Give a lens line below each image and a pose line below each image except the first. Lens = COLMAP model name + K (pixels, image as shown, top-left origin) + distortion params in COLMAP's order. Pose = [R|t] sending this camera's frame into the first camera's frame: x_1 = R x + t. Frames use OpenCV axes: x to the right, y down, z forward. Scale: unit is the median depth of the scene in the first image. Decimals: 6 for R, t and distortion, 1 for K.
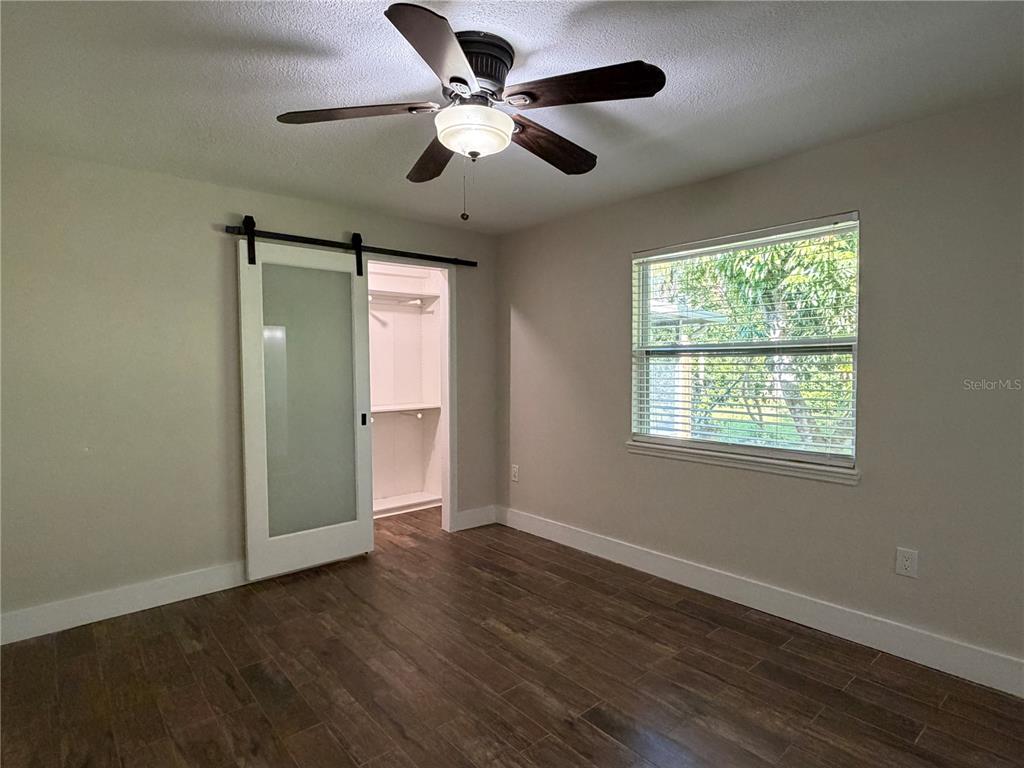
lens RADIAL K [[552.7, 0, 510.9], [0, 552.7, 384.0], [0, 0, 1]] dist [0.003534, -0.000311]
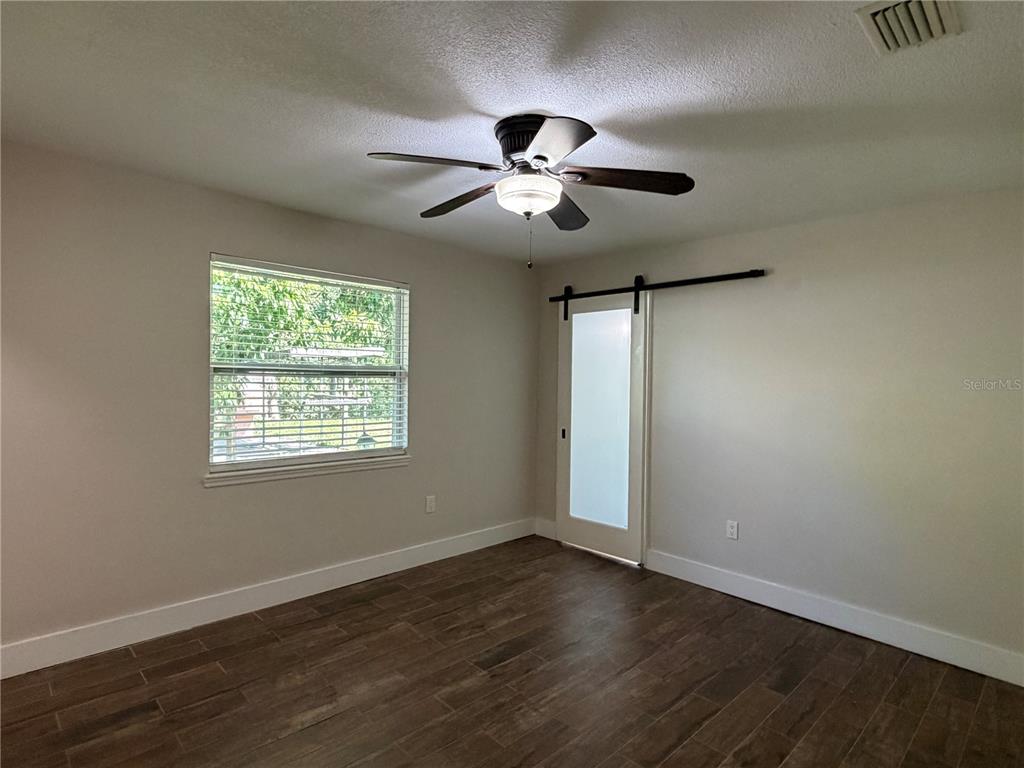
lens RADIAL K [[552.7, 0, 510.9], [0, 552.7, 384.0], [0, 0, 1]] dist [0.003534, -0.000311]
pose [[-0.068843, -0.005900, 0.997610, -0.830040], [0.013309, 0.999888, 0.006832, -0.042067], [-0.997539, 0.013748, -0.068757, 0.752035]]
